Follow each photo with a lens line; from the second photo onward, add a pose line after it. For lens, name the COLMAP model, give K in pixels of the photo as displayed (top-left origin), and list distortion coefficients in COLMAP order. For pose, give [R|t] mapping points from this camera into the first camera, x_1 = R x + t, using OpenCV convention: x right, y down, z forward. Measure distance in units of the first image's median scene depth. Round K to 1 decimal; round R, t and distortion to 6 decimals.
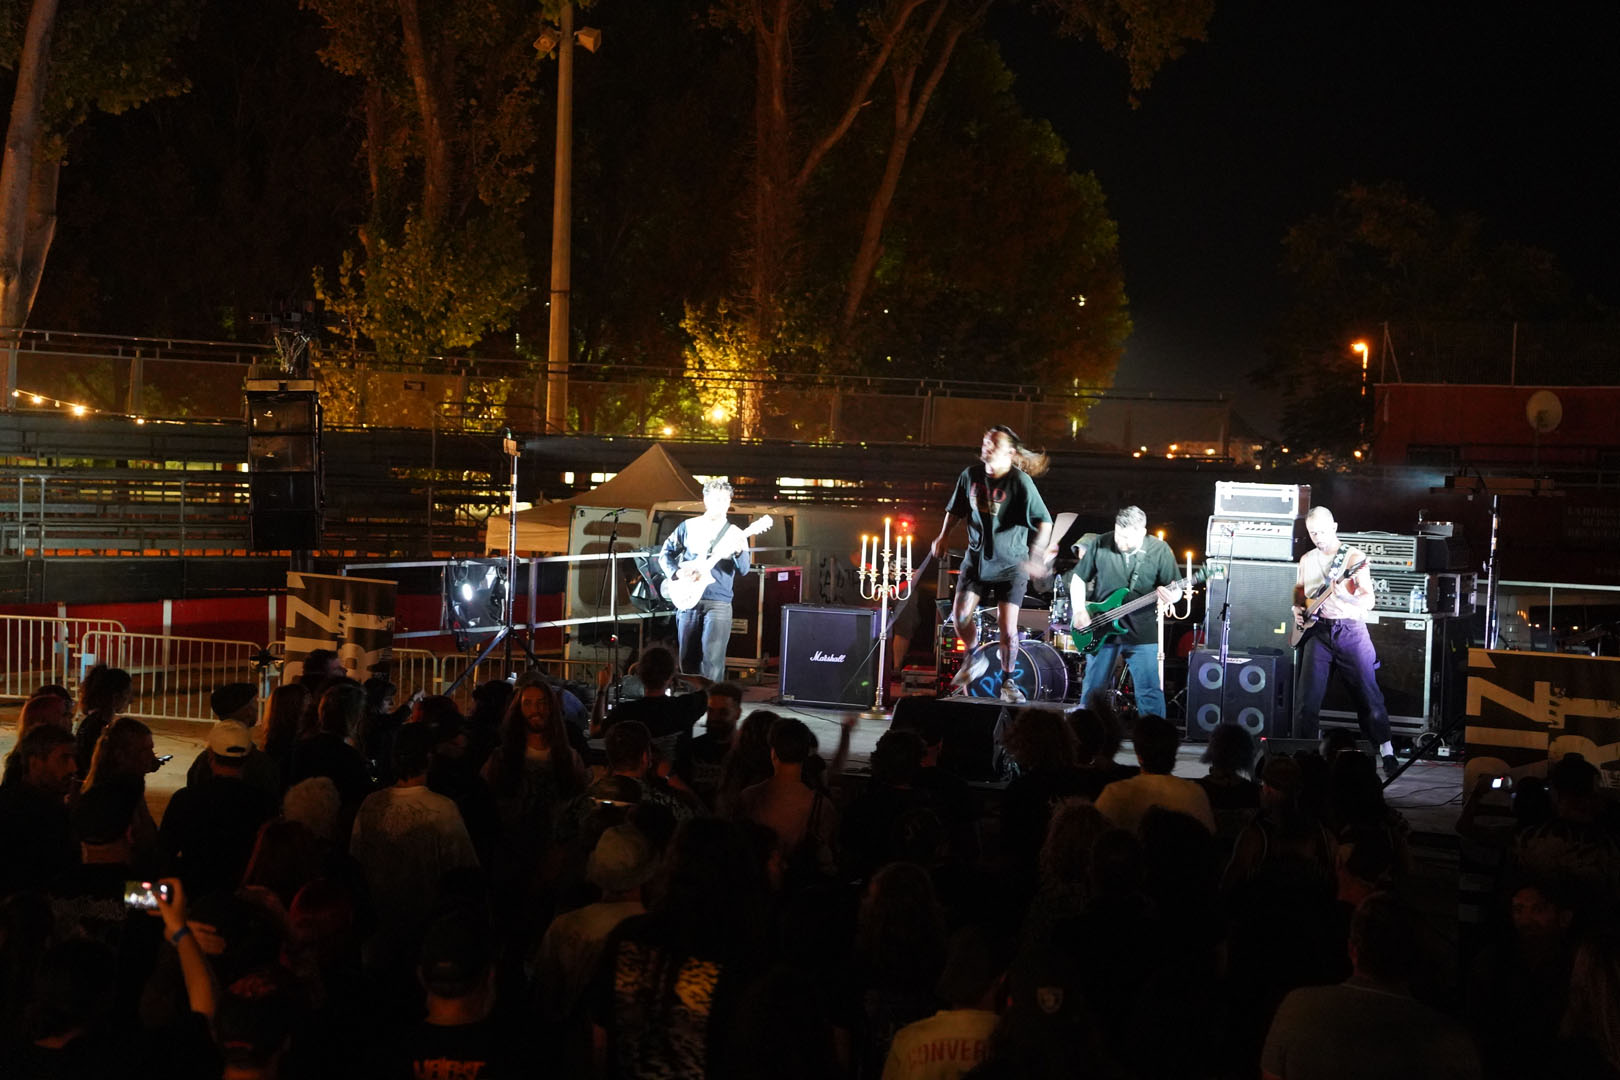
lens RADIAL K [[2884.6, 0, 847.6], [0, 2884.6, 536.7], [0, 0, 1]] dist [0.427462, 0.000000]
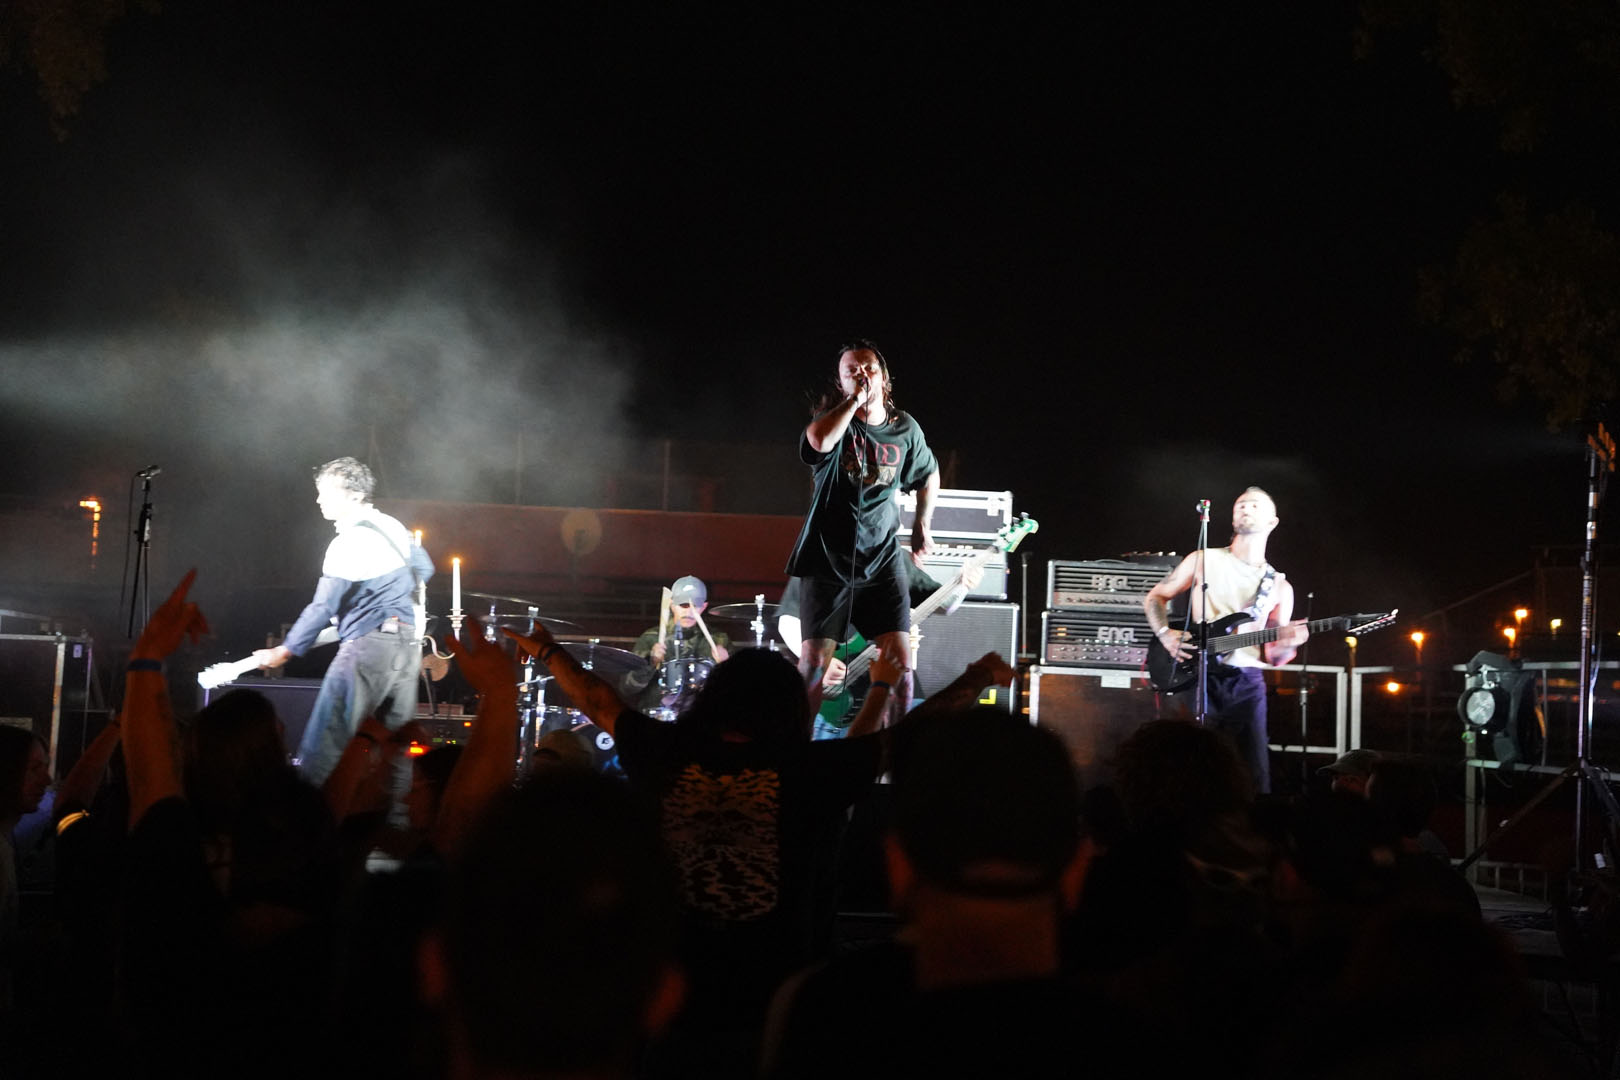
lens RADIAL K [[3006.2, 0, 821.0], [0, 3006.2, 566.1], [0, 0, 1]] dist [0.558409, 0.000000]
pose [[0.894245, 0.017838, 0.447223, -0.210267], [0.008936, 0.998295, -0.057686, 0.041403], [-0.447489, 0.055581, 0.892561, 0.373631]]
